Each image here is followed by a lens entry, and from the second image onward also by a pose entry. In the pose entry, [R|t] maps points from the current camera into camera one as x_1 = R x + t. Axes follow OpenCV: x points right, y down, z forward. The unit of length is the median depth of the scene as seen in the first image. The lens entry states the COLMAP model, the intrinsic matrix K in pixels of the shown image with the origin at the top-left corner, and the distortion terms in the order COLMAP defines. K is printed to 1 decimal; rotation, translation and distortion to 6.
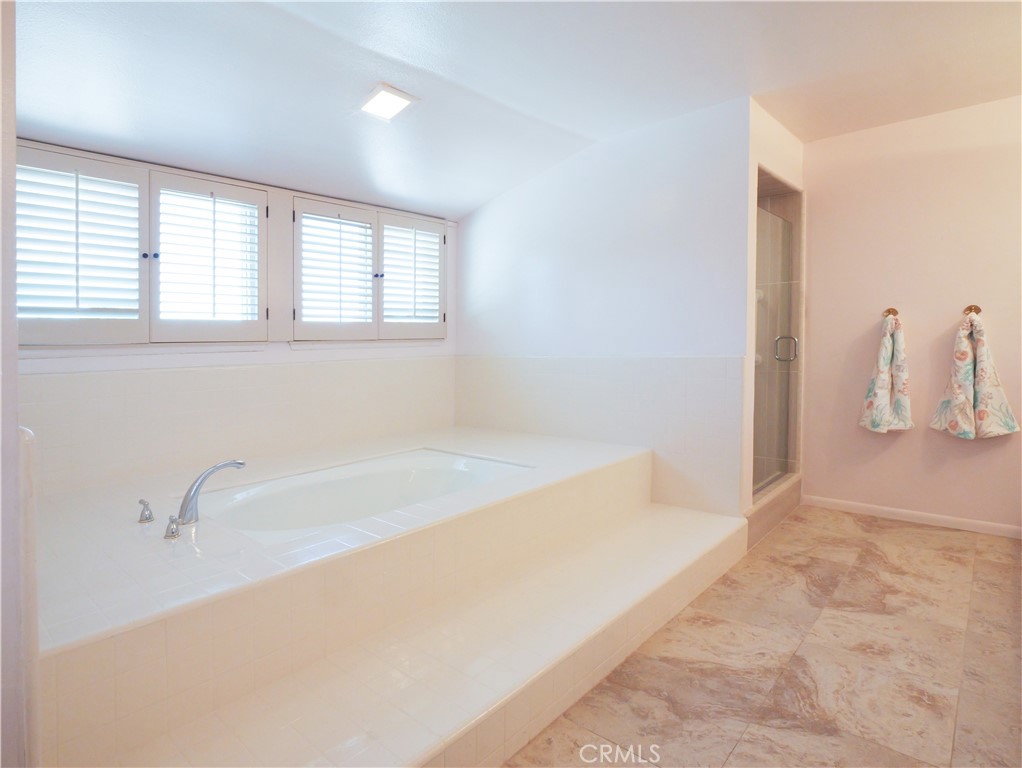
lens RADIAL K [[562.5, 0, 510.7], [0, 562.5, 354.1], [0, 0, 1]] dist [-0.001284, 0.000643]
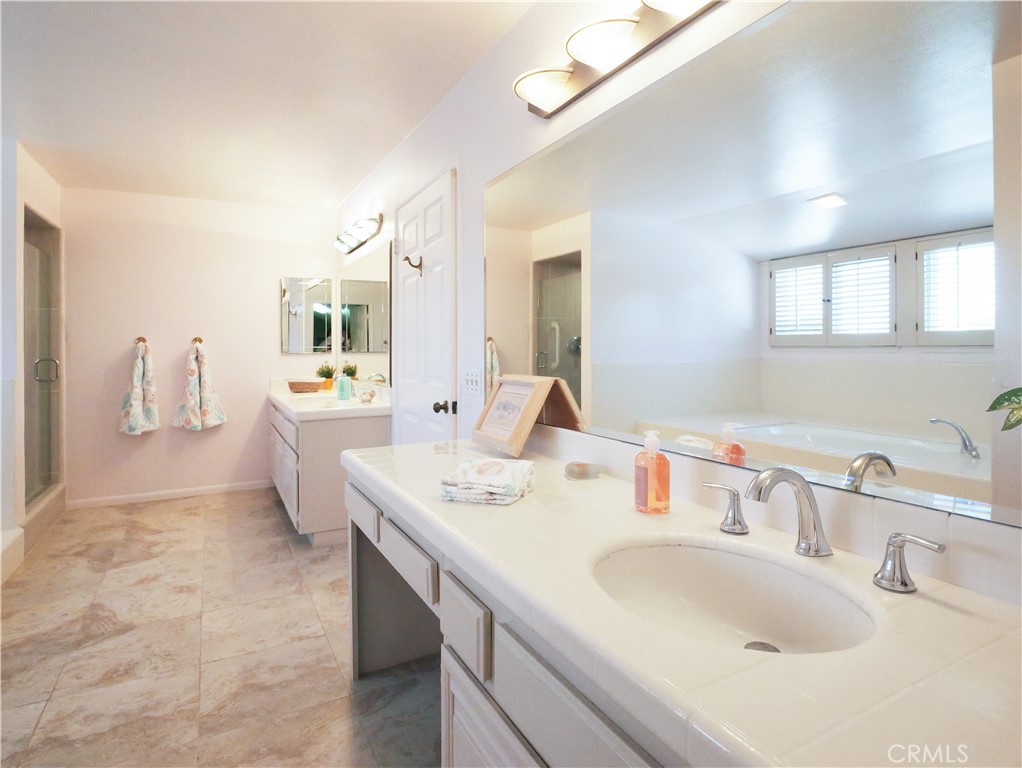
lens RADIAL K [[536.5, 0, 511.0], [0, 536.5, 365.7], [0, 0, 1]] dist [-0.018907, 0.000145]
pose [[0.332975, -0.013702, 0.942836, -0.199519], [0.025317, 0.999664, 0.005587, -0.001469], [-0.942596, 0.022009, 0.333210, -0.211180]]
